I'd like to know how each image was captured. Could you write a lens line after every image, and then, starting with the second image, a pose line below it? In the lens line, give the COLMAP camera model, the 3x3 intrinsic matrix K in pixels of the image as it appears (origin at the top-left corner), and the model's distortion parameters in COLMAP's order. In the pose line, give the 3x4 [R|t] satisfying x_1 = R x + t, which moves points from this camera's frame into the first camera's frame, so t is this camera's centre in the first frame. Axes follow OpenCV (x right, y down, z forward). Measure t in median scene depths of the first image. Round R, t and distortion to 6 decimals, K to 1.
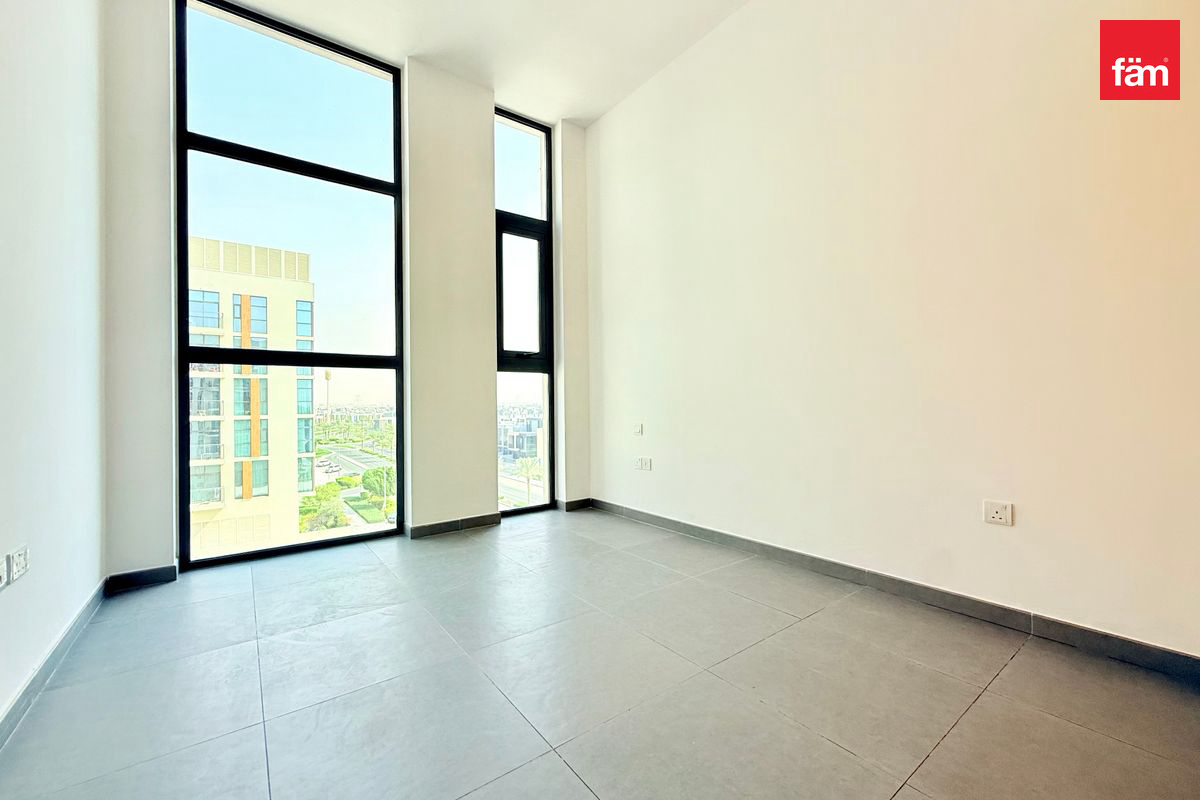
lens RADIAL K [[481.4, 0, 598.8], [0, 481.4, 403.6], [0, 0, 1]] dist [-0.000134, -0.000018]
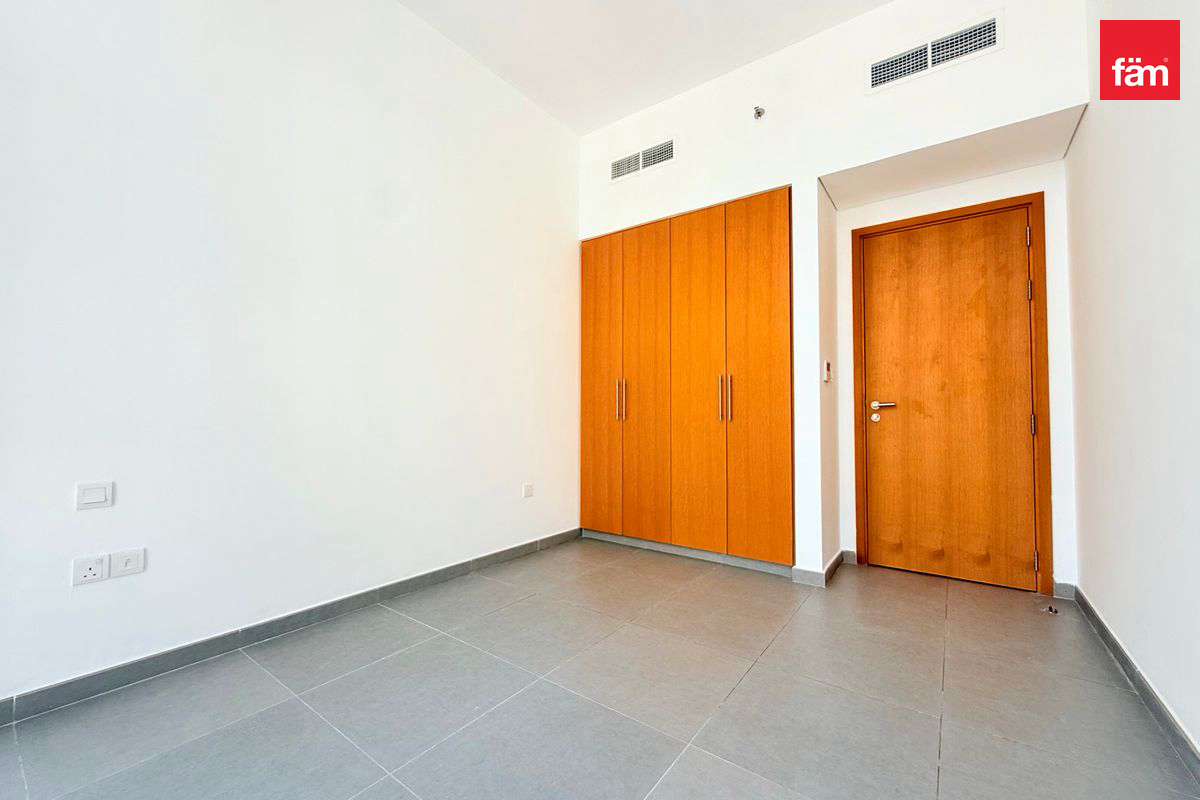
lens RADIAL K [[481.4, 0, 598.8], [0, 481.4, 403.6], [0, 0, 1]] dist [-0.000134, -0.000018]
pose [[-0.282019, 0.029624, 0.958951, -0.597023], [0.005823, 0.999558, -0.029166, -0.021910], [-0.959391, -0.002641, -0.282066, 0.797768]]
